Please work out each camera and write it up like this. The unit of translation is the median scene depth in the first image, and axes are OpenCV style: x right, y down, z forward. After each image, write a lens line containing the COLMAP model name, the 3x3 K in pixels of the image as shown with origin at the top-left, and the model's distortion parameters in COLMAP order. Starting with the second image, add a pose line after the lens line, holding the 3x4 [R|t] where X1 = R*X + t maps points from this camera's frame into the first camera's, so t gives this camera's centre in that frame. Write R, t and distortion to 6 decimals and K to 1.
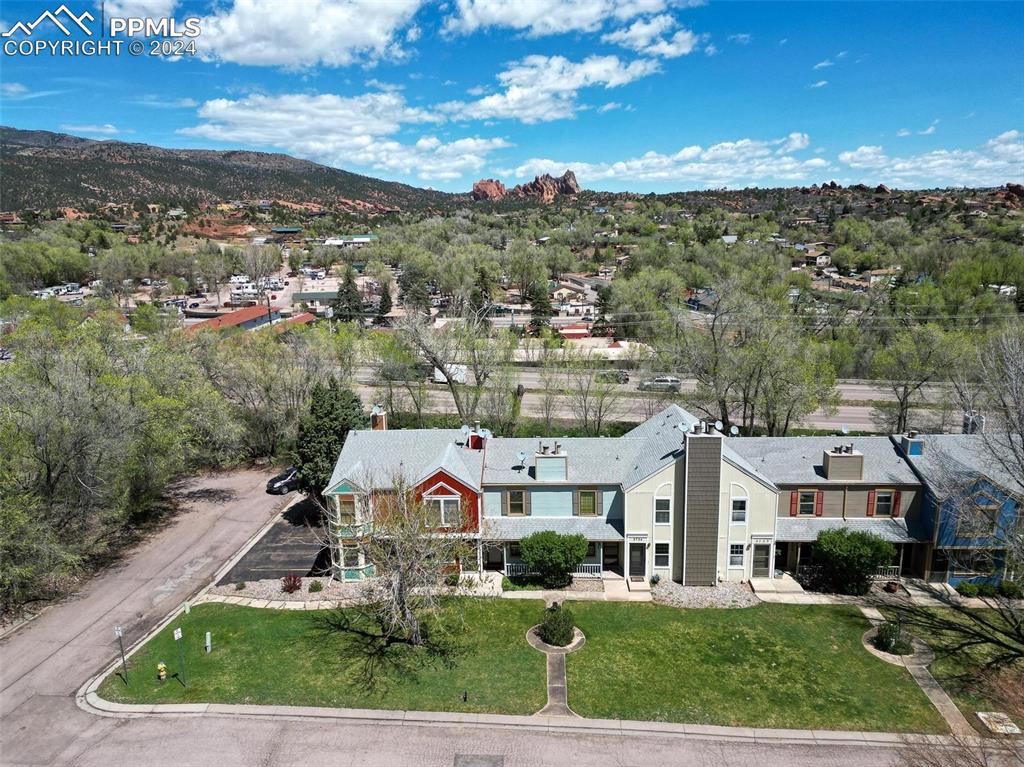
lens RADIAL K [[715.3, 0, 518.2], [0, 715.3, 378.9], [0, 0, 1]] dist [0.161394, -0.317416]
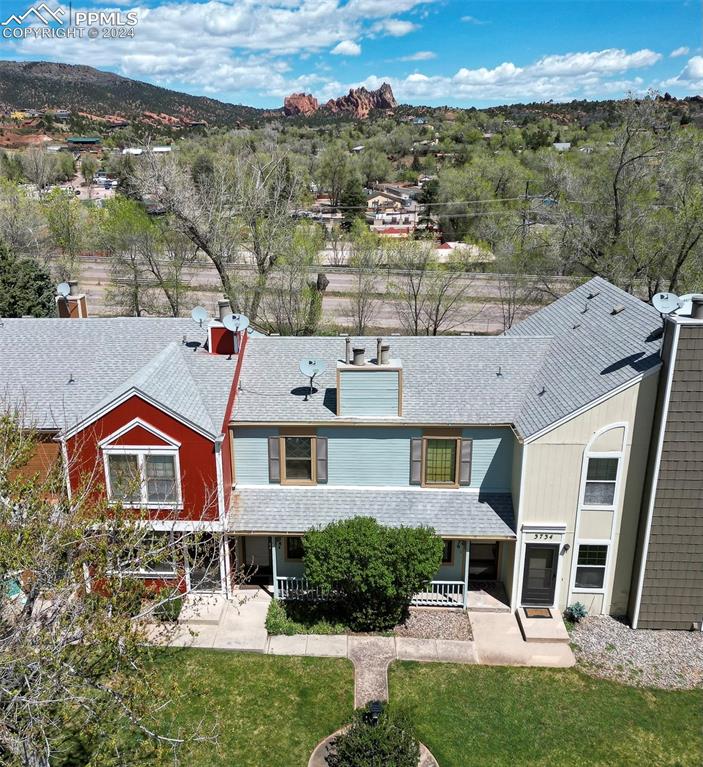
lens RADIAL K [[719.3, 0, 351.5], [0, 719.3, 383.5], [0, 0, 1]] dist [0.002427, 0.001452]
pose [[0.999476, 0.009627, 0.030916, 0.017691], [-0.012866, 0.994247, 0.106336, 0.062736], [-0.029715, -0.106678, 0.993849, 0.482320]]
